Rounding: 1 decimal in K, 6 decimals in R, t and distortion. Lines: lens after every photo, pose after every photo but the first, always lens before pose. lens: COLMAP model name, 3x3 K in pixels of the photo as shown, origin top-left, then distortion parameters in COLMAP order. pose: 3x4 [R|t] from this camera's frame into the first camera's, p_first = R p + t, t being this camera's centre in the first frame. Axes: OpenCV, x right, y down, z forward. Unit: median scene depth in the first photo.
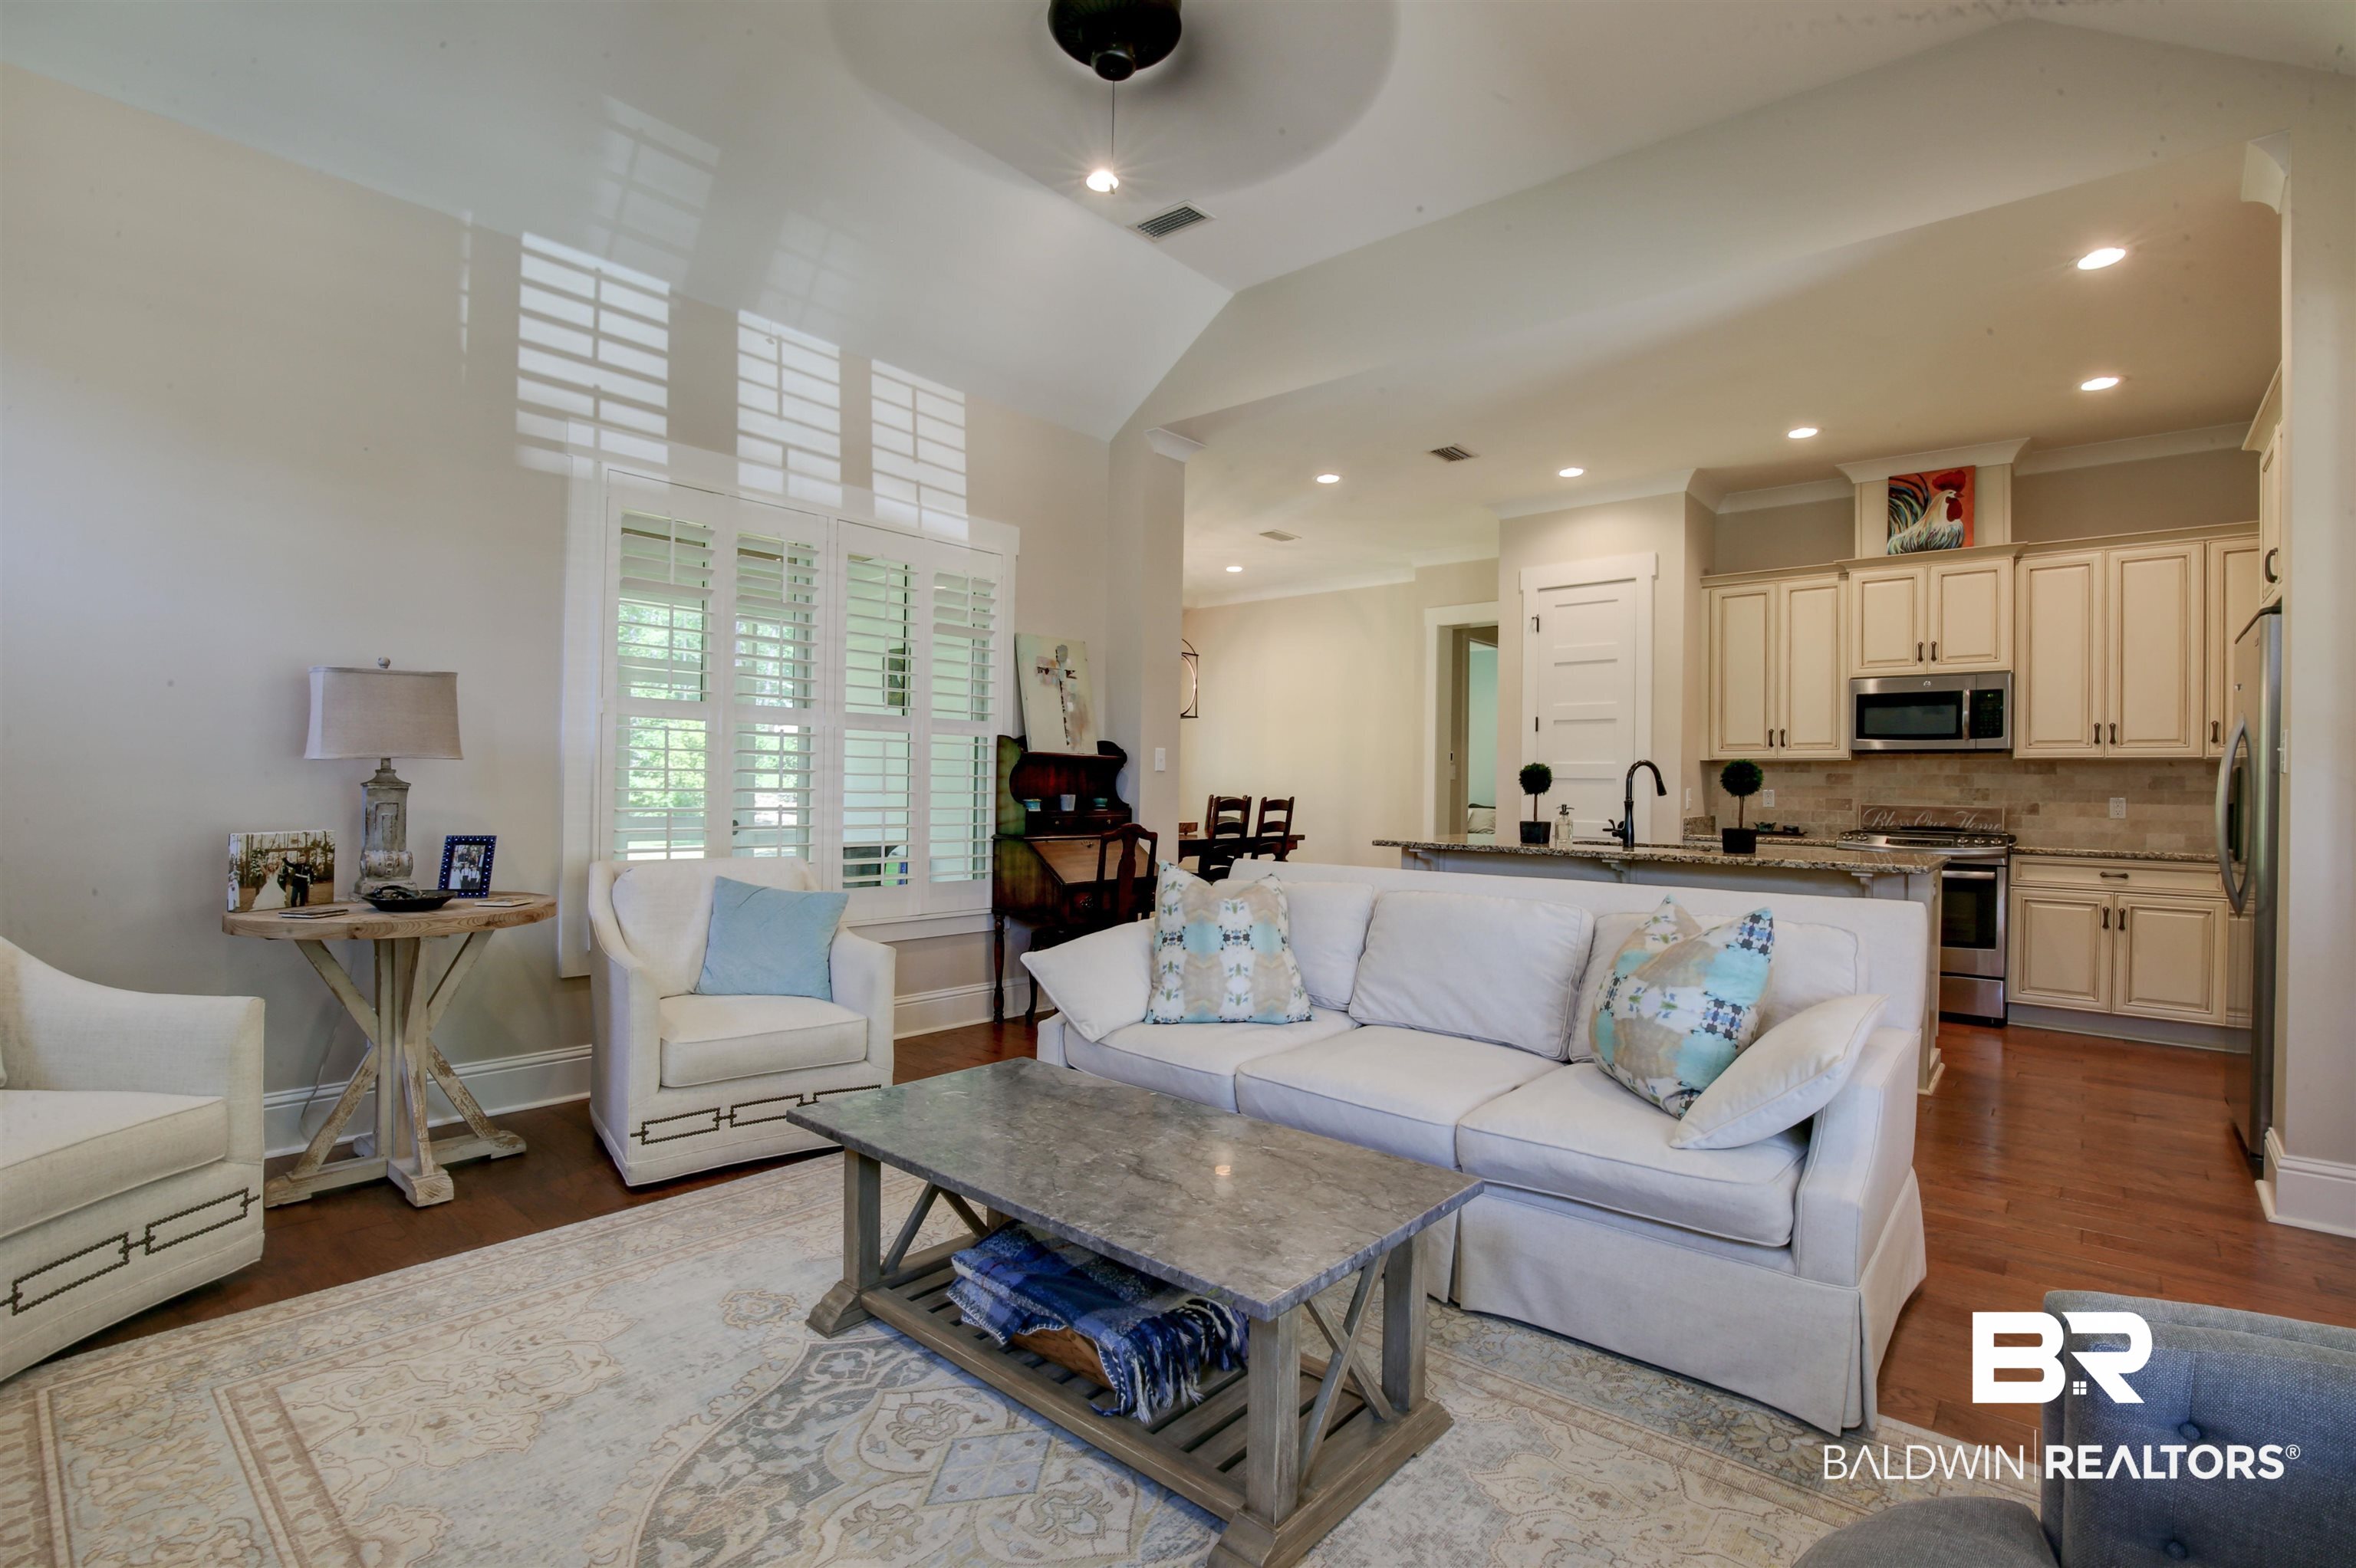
lens RADIAL K [[1089.4, 0, 1191.1], [0, 1089.4, 782.4], [0, 0, 1]] dist [-0.025512, 0.000904]
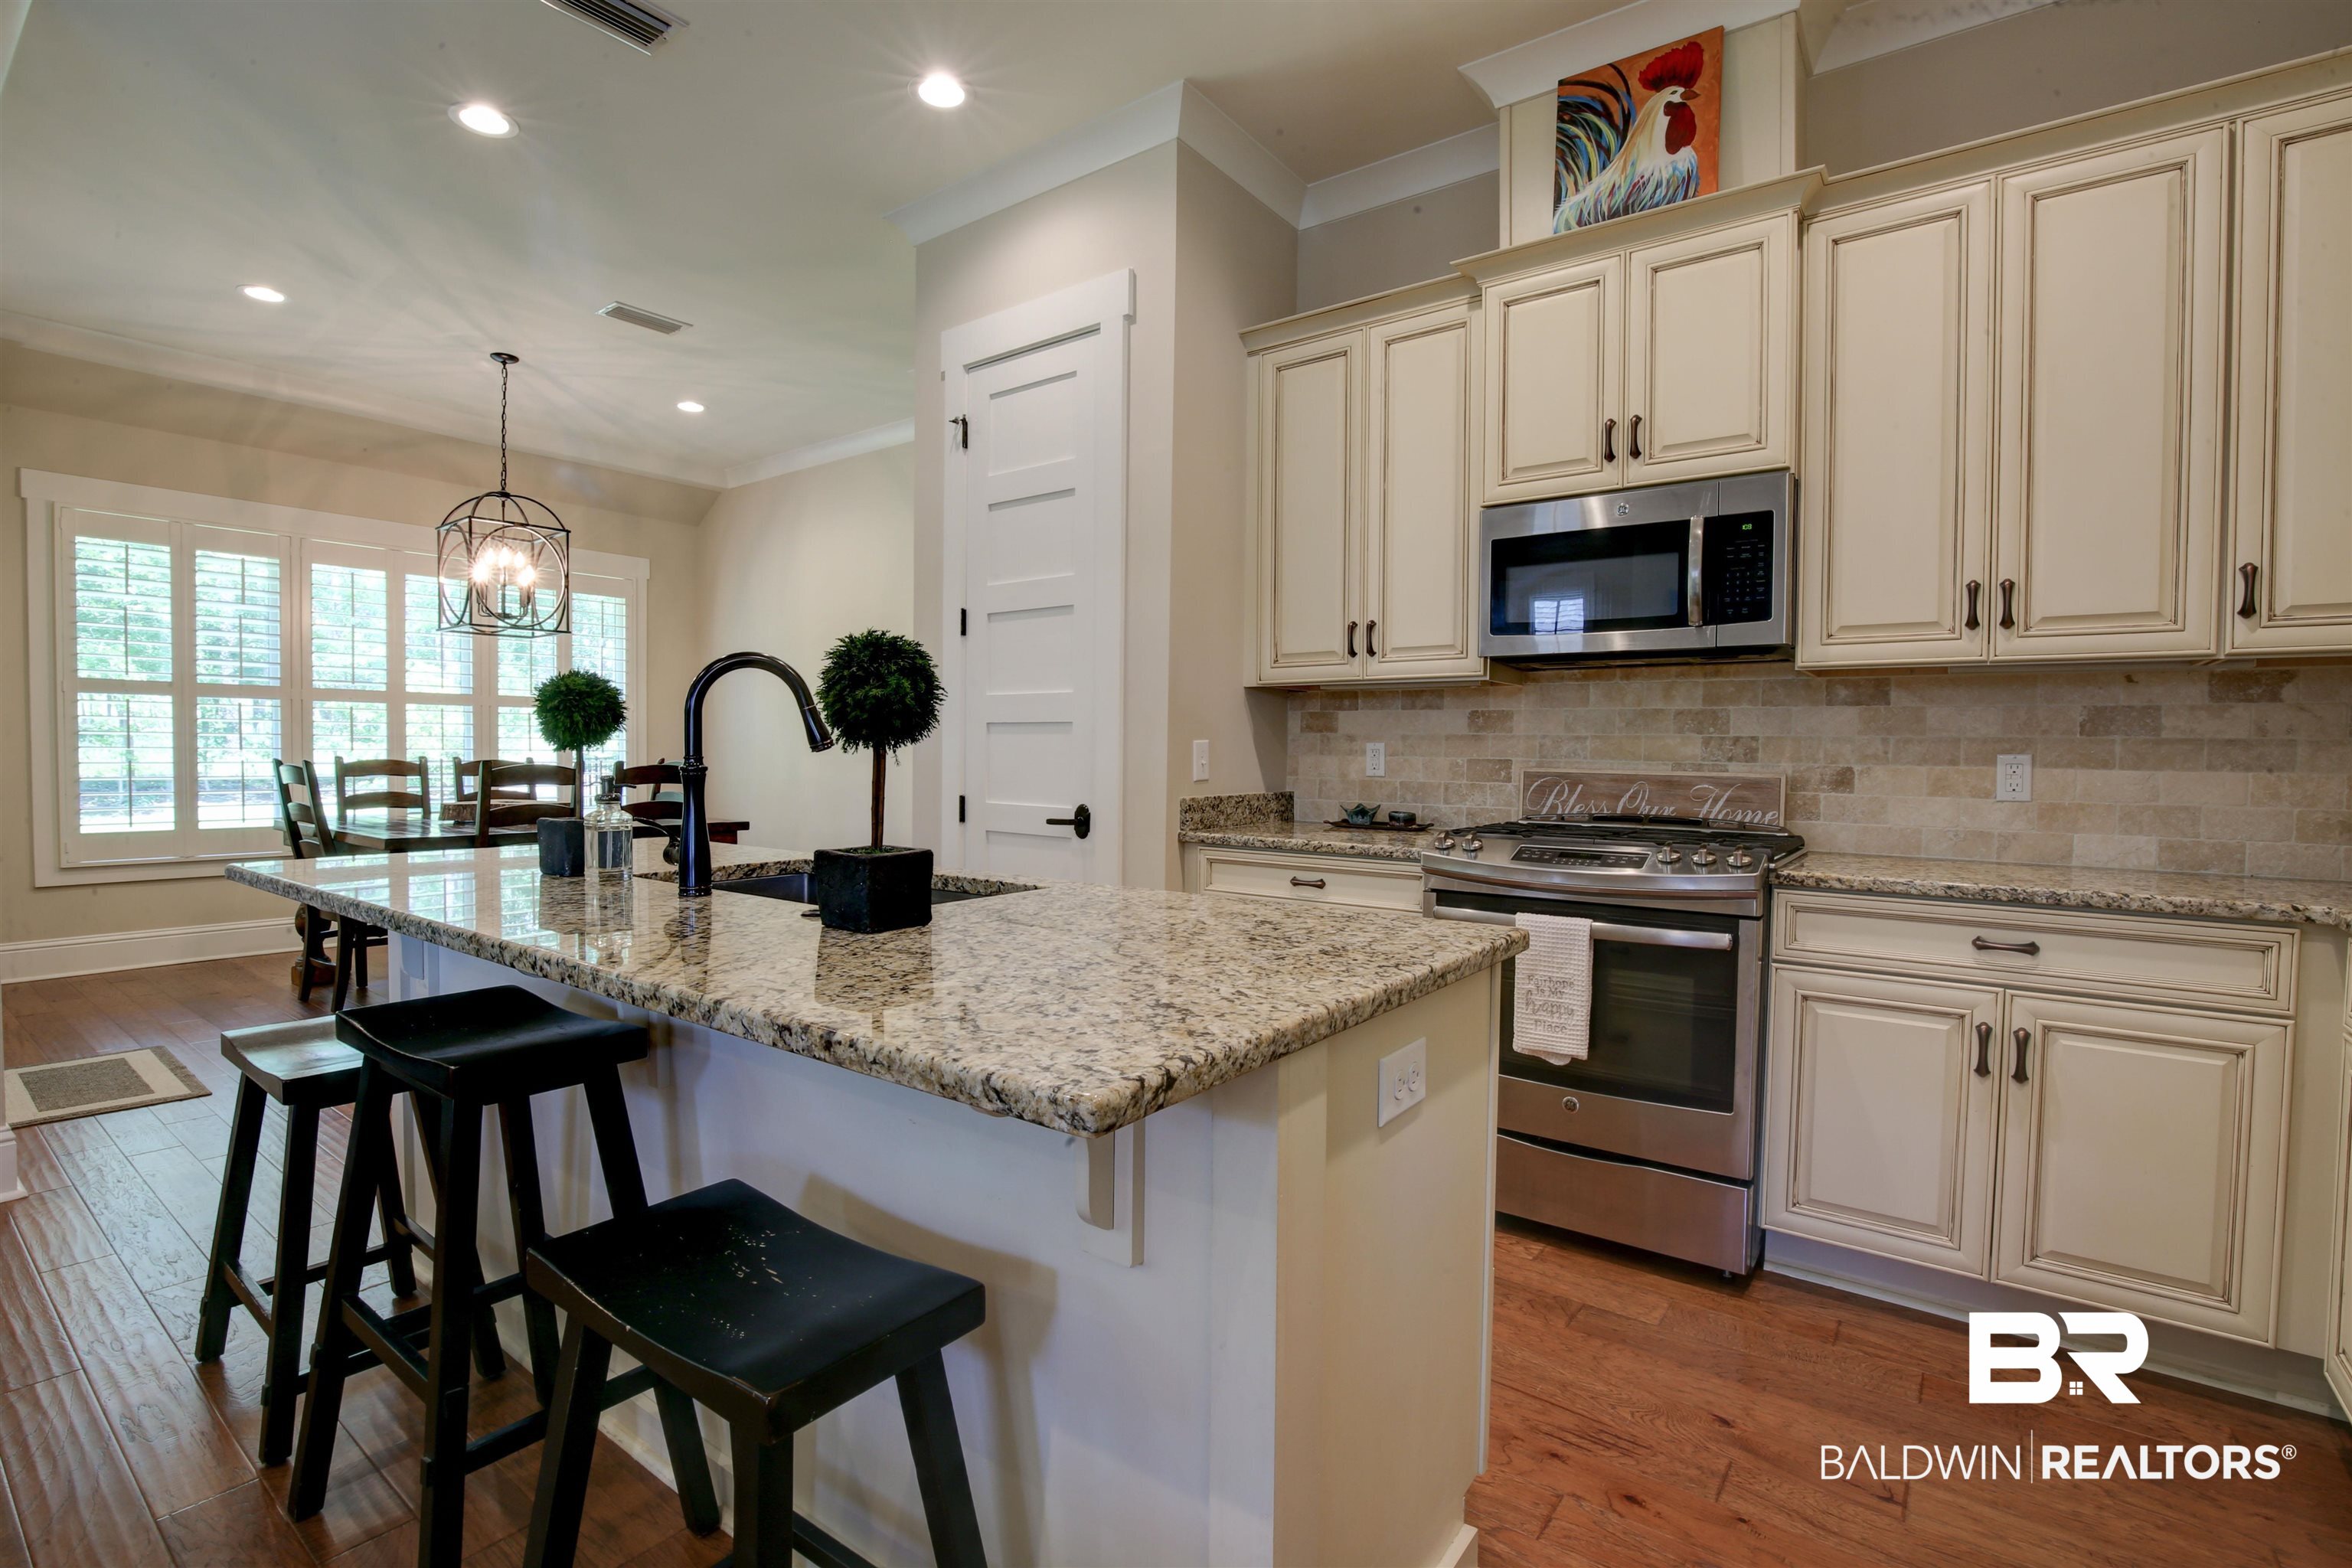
lens RADIAL K [[1099.1, 0, 1176.0], [0, 1099.1, 784.0], [0, 0, 1]] dist [-0.043622, 0.009820]
pose [[0.997976, -0.006931, 0.063214, 0.466206], [0.004711, 0.999369, 0.035202, 0.008819], [-0.063418, -0.034833, 0.997379, 0.548019]]
